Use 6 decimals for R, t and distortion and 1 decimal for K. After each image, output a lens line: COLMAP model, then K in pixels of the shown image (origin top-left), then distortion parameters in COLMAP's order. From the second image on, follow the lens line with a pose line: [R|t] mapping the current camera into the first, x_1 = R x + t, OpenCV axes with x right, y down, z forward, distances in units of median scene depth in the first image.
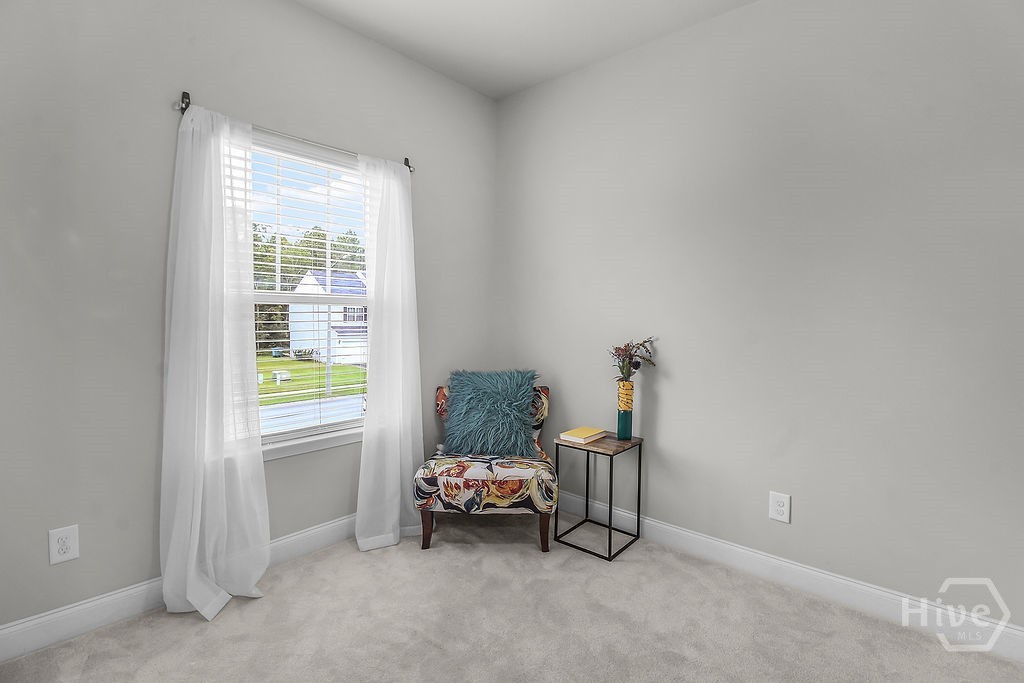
lens RADIAL K [[497.4, 0, 511.2], [0, 497.4, 338.1], [0, 0, 1]] dist [-0.006053, -0.000827]
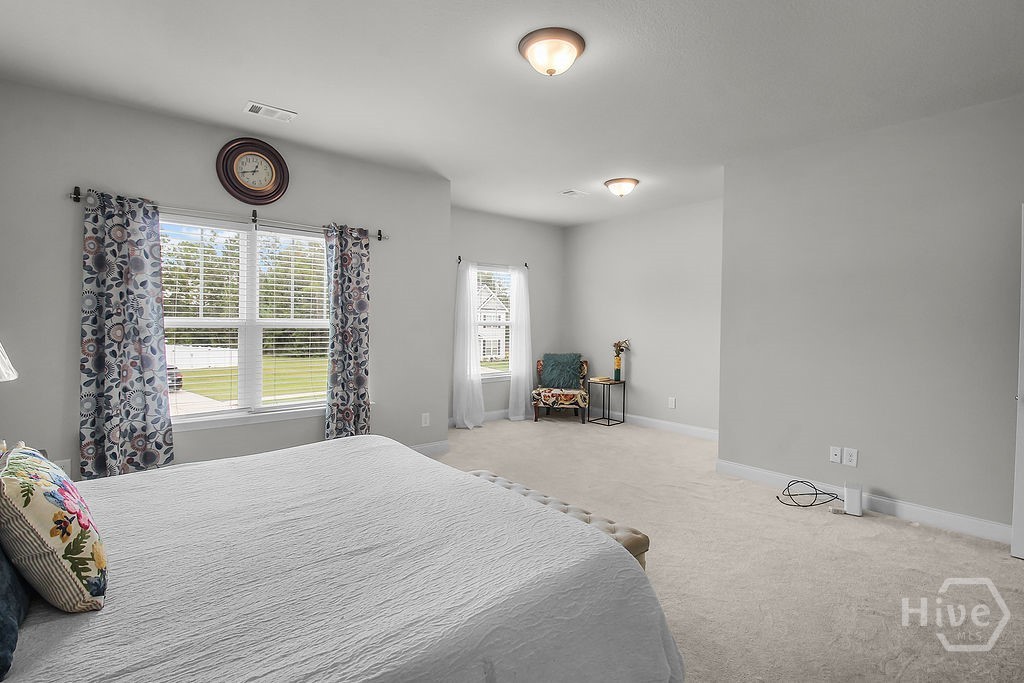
lens RADIAL K [[497.4, 0, 506.5], [0, 497.4, 341.6], [0, 0, 1]] dist [-0.006053, -0.000827]
pose [[0.990357, 0.001067, -0.138531, 0.029347], [-0.001110, 0.999999, -0.000236, 0.013878], [0.138531, 0.000387, 0.990358, -1.483646]]
